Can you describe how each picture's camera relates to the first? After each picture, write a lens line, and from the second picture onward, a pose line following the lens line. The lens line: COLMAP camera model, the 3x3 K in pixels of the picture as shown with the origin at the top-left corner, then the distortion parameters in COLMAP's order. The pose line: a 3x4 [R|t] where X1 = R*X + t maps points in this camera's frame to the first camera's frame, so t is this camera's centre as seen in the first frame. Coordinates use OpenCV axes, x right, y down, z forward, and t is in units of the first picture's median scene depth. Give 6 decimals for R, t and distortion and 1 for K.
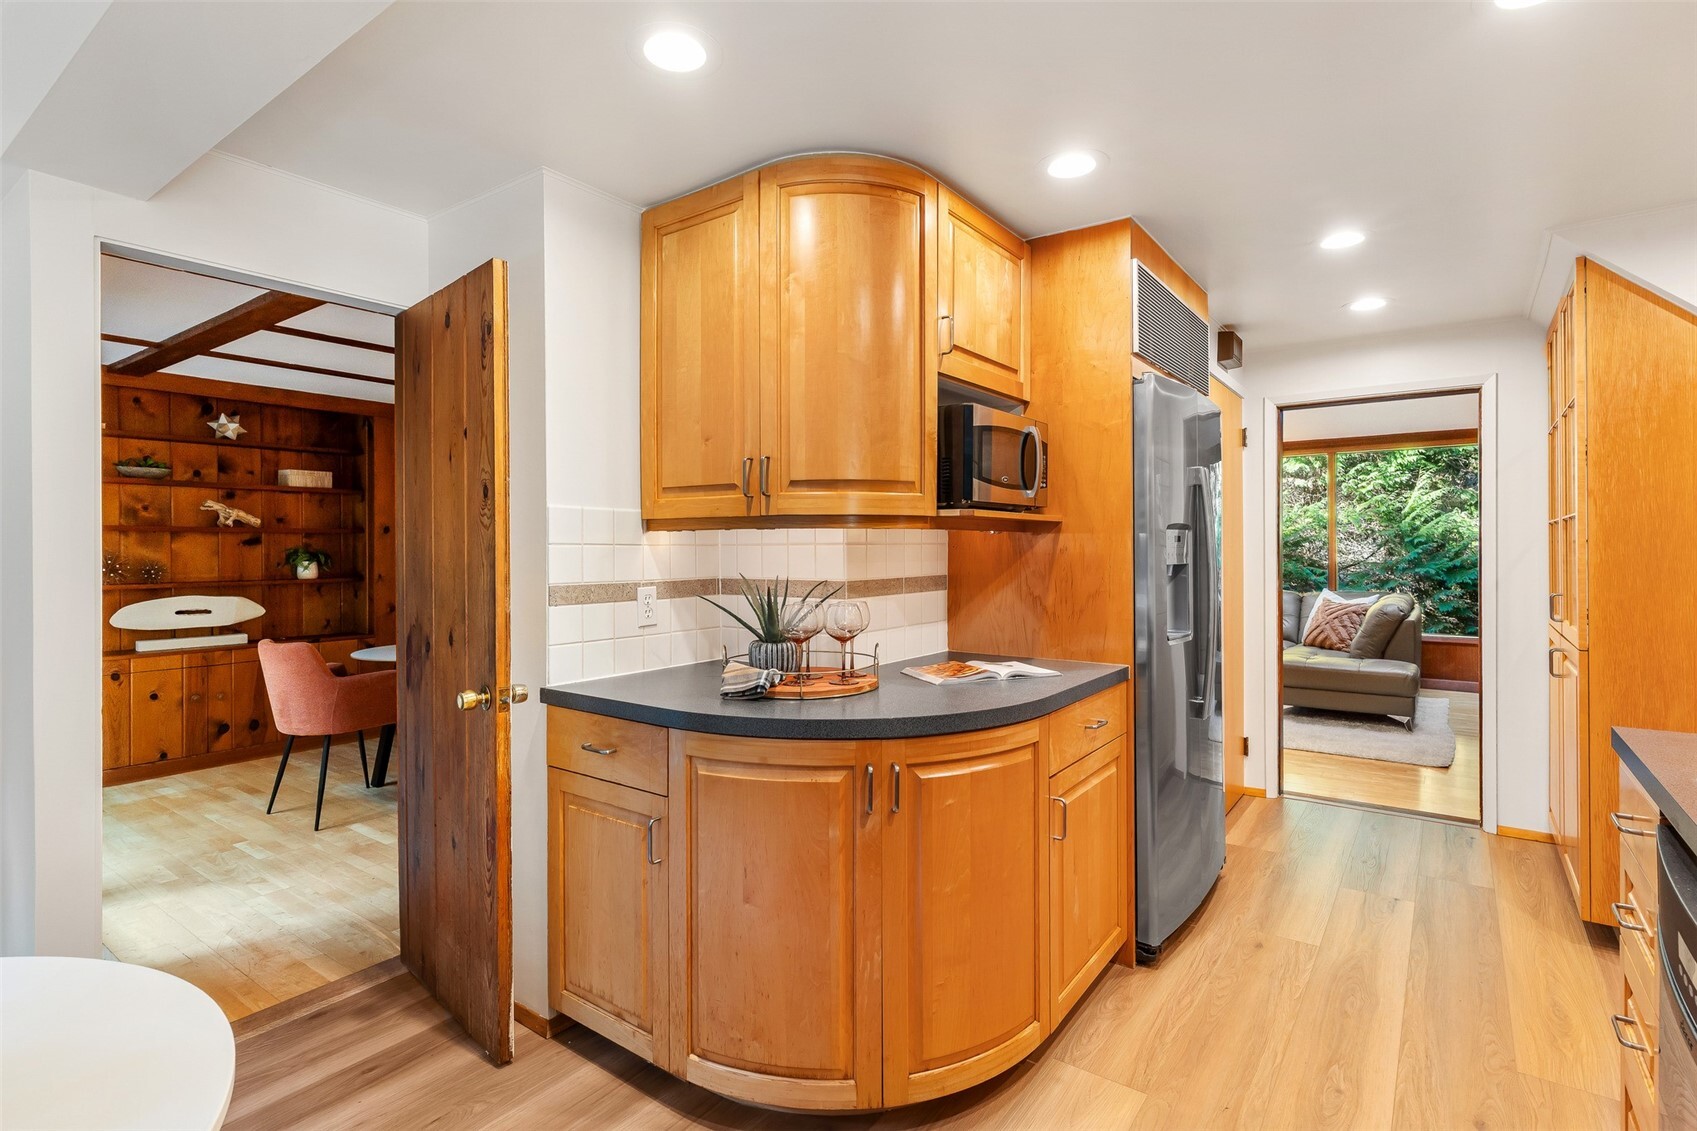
lens RADIAL K [[818.2, 0, 851.0], [0, 818.2, 550.8], [0, 0, 1]] dist [0.003326, 0.001027]
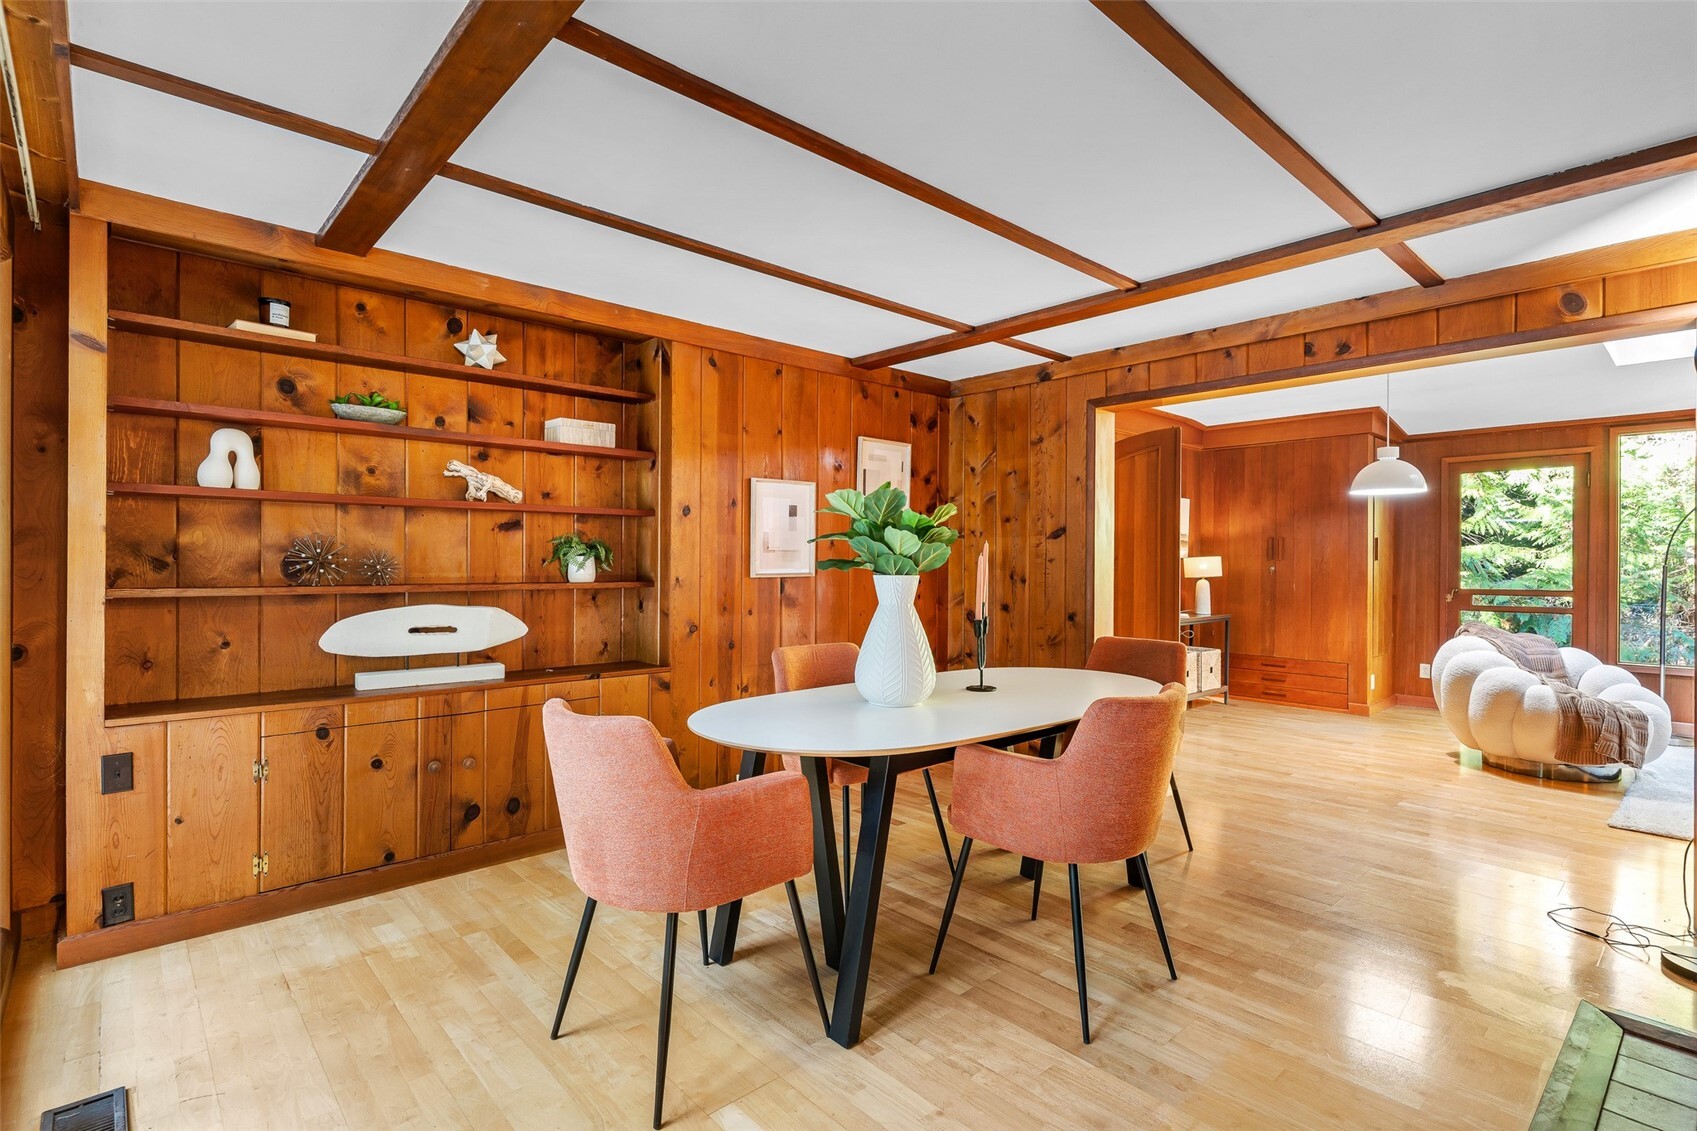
lens RADIAL K [[818.2, 0, 855.3], [0, 818.2, 563.3], [0, 0, 1]] dist [0.003326, 0.001027]
pose [[0.978819, 0.007635, -0.204587, -0.329963], [-0.008221, 0.999964, -0.002011, 0.019615], [0.204564, 0.003650, 0.978846, 0.418155]]
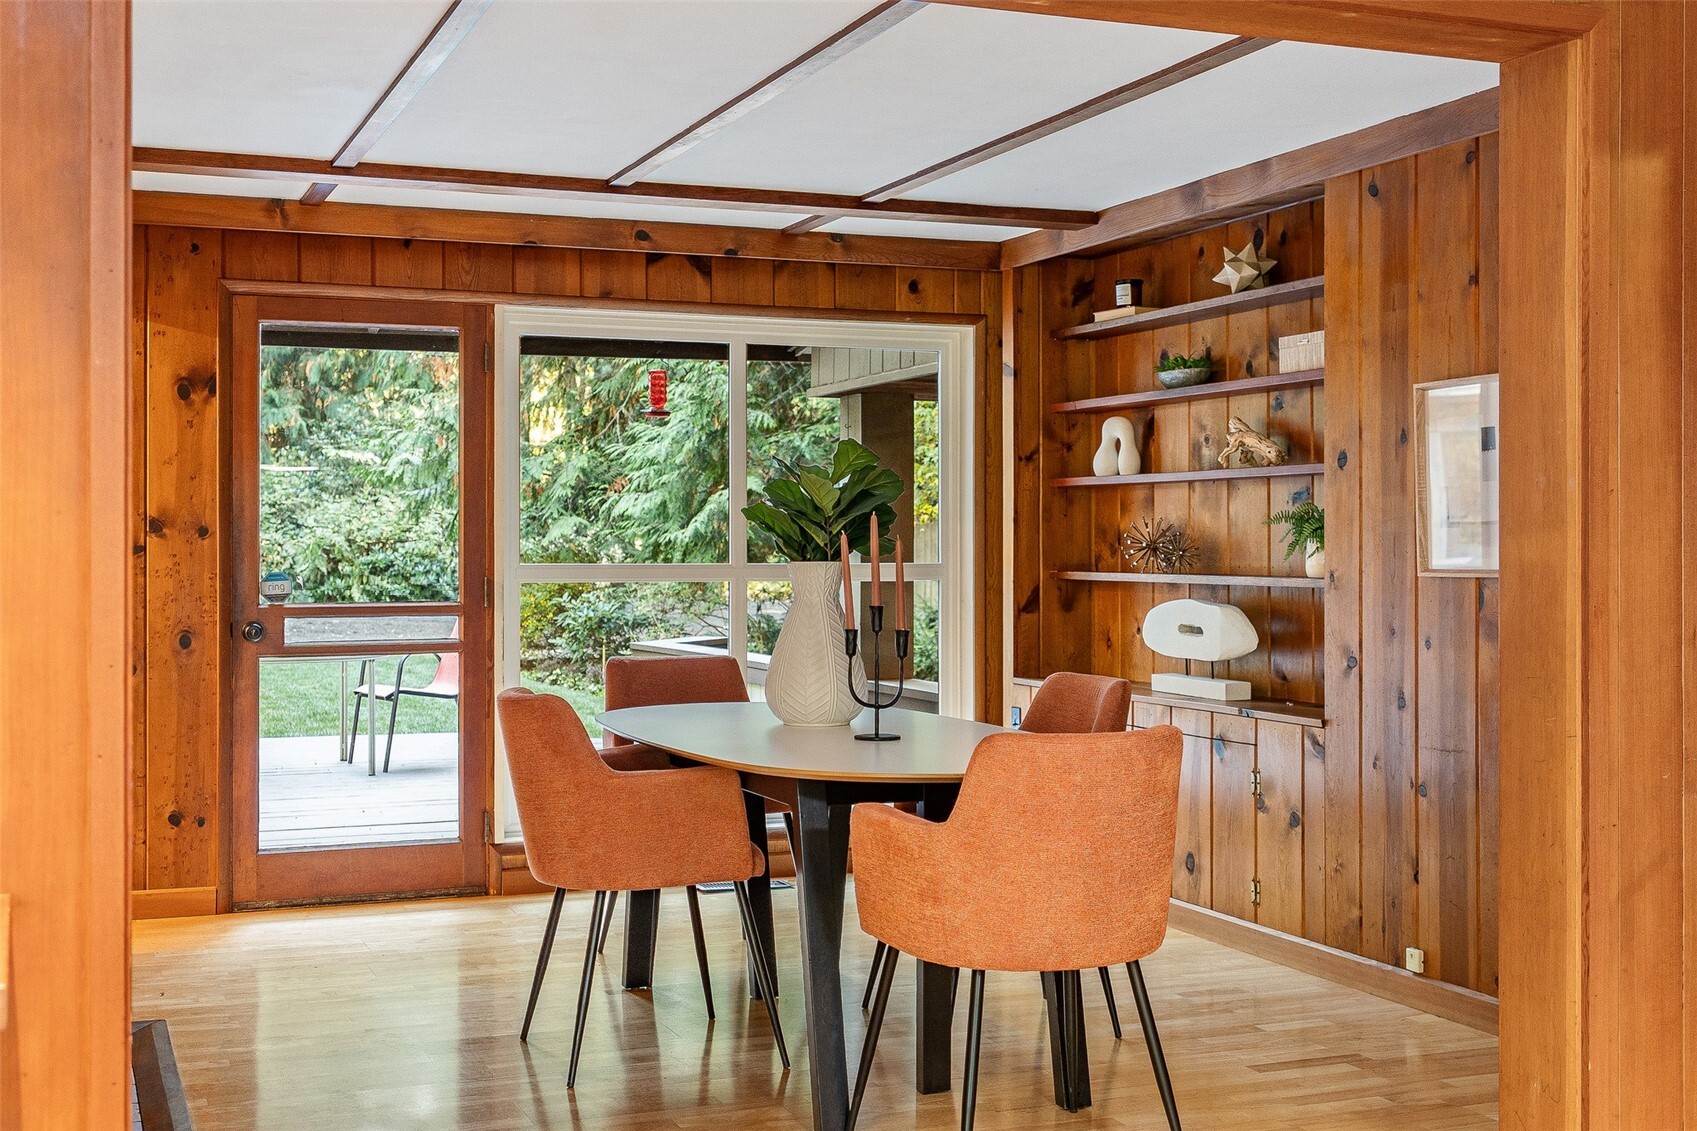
lens RADIAL K [[2022.6, 0, 849.4], [0, 2022.6, 549.5], [0, 0, 1]] dist [-0.014658, 0.000000]
pose [[-0.539936, 0.005965, -0.841685, 0.422752], [-0.000582, 0.999972, 0.007460, 0.012067], [0.841706, 0.004518, -0.539917, 1.484559]]
